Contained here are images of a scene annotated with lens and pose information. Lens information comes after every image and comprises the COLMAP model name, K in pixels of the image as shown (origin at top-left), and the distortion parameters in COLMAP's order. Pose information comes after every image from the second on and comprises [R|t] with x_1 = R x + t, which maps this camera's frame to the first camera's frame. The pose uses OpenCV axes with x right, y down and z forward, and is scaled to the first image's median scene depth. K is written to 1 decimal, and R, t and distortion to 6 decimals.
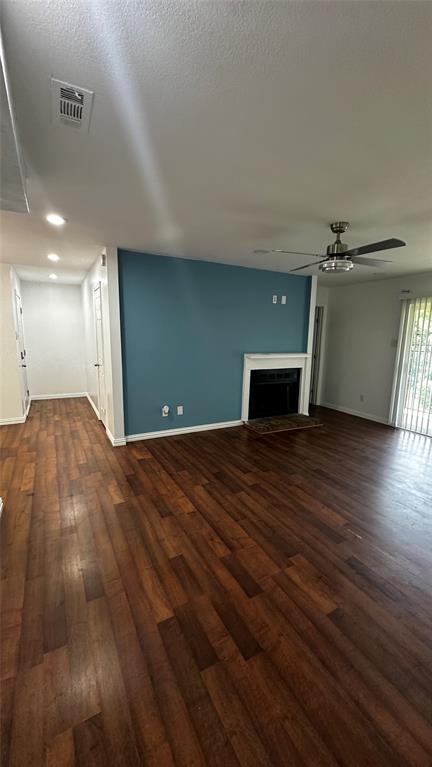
lens RADIAL K [[306.3, 0, 216.8], [0, 306.3, 385.2], [0, 0, 1]] dist [-0.001014, 0.000462]
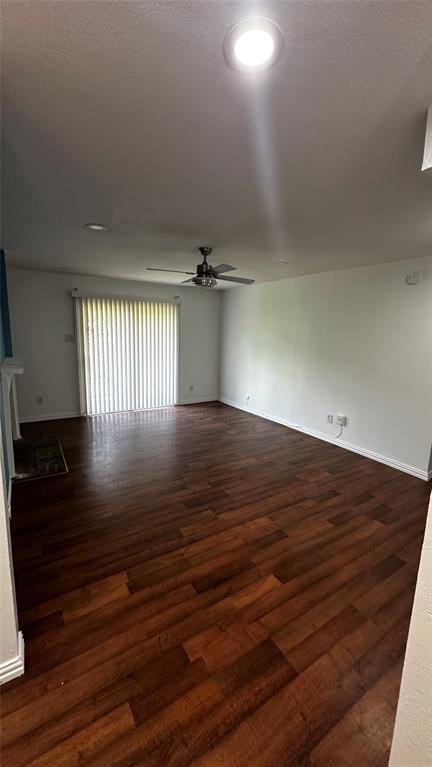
lens RADIAL K [[306.3, 0, 216.8], [0, 306.3, 385.2], [0, 0, 1]] dist [-0.001014, 0.000462]
pose [[-0.074863, -0.195533, 0.977836, -0.756964], [0.141398, 0.968598, 0.204511, -0.193344], [-0.987118, 0.153574, -0.044864, 0.890495]]
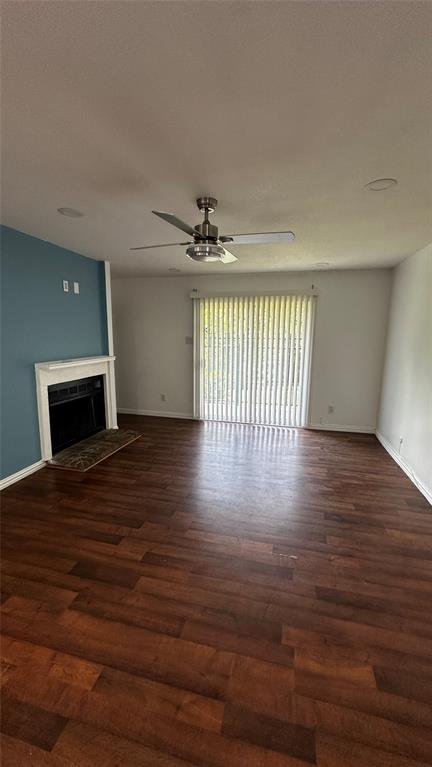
lens RADIAL K [[306.3, 0, 216.8], [0, 306.3, 385.2], [0, 0, 1]] dist [-0.001014, 0.000462]
pose [[0.669193, -0.137482, 0.730260, -0.201098], [0.126707, 0.989455, 0.070169, -0.074890], [-0.732206, 0.045573, 0.679556, 0.363709]]
